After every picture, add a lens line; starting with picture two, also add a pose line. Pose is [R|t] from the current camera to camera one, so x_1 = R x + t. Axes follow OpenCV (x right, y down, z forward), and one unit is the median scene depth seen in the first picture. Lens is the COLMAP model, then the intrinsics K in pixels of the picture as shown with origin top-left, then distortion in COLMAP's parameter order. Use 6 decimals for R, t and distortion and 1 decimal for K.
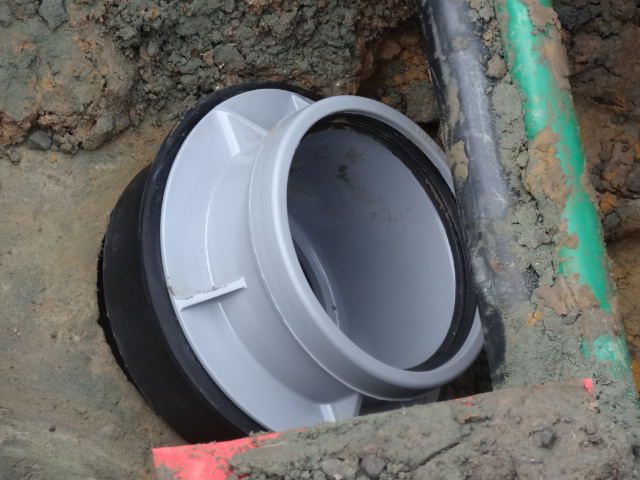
lens RADIAL K [[3381.4, 0, 320.0], [0, 3381.4, 240.0], [0, 0, 1]] dist [-0.194343, 4.148100]
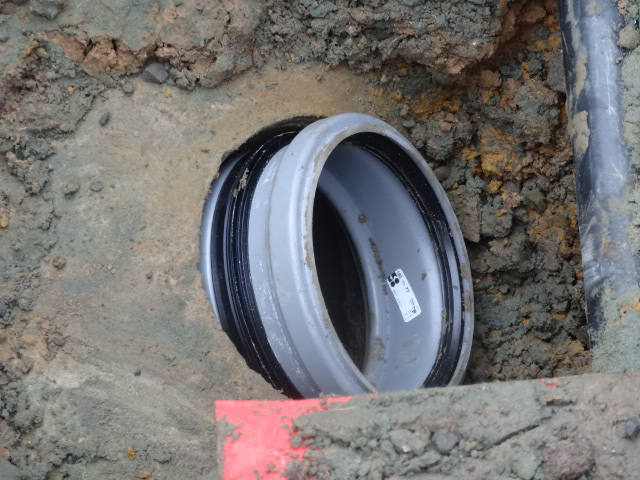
lens RADIAL K [[3381.4, 0, 320.0], [0, 3381.4, 240.0], [0, 0, 1]] dist [-0.194343, 4.148100]
pose [[0.993491, 0.092369, -0.066661, 0.032712], [-0.091866, 0.995715, 0.010576, 0.003434], [0.067352, -0.004383, 0.997720, 0.045647]]
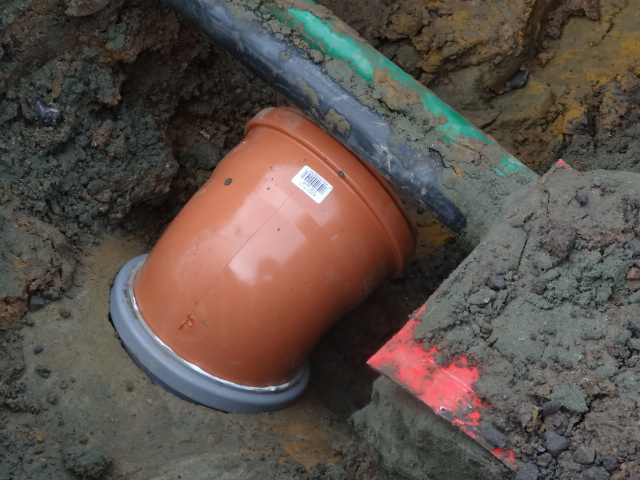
lens RADIAL K [[2063.0, 0, 320.0], [0, 2063.0, 240.0], [0, 0, 1]] dist [-0.078067, 0.048680]
pose [[0.776029, -0.537911, 0.329288, -0.262270], [0.559877, 0.827918, 0.032997, -0.014026], [-0.290373, 0.158754, 0.943653, 0.181495]]
